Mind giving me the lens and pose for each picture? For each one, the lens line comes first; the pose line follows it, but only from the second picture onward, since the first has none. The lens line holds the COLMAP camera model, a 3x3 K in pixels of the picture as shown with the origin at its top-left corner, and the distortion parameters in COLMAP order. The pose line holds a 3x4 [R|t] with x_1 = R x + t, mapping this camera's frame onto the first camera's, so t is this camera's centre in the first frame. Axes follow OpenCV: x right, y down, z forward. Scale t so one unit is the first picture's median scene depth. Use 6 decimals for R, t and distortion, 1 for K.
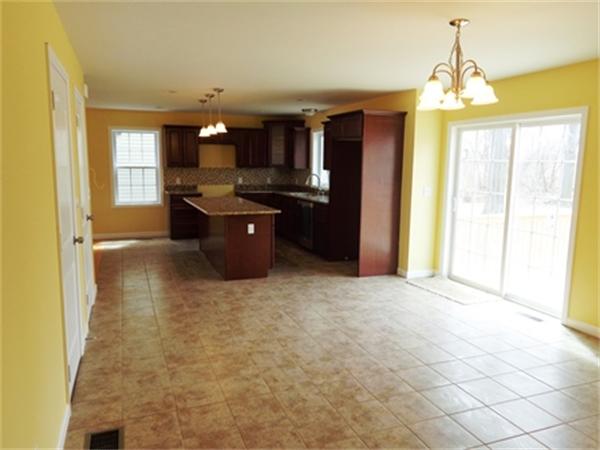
lens RADIAL K [[457.1, 0, 298.5], [0, 457.1, 223.8], [0, 0, 1]] dist [0.010982, 0.001365]
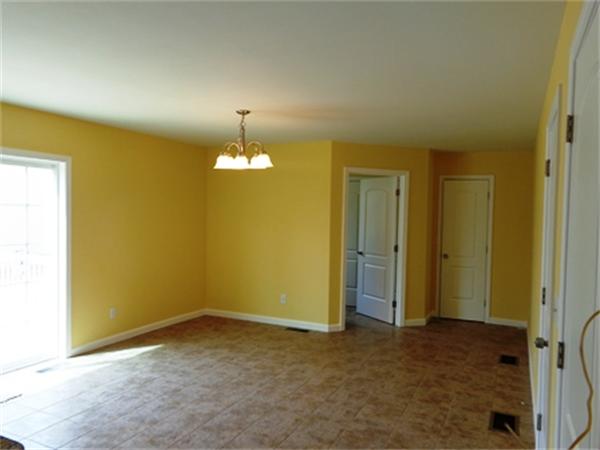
lens RADIAL K [[457.1, 0, 301.5], [0, 457.1, 225.7], [0, 0, 1]] dist [0.010982, 0.001365]
pose [[-0.691582, -0.048788, 0.720648, -0.721800], [0.066904, 0.989100, 0.131168, -0.246185], [-0.719193, 0.138927, -0.680780, 1.711059]]
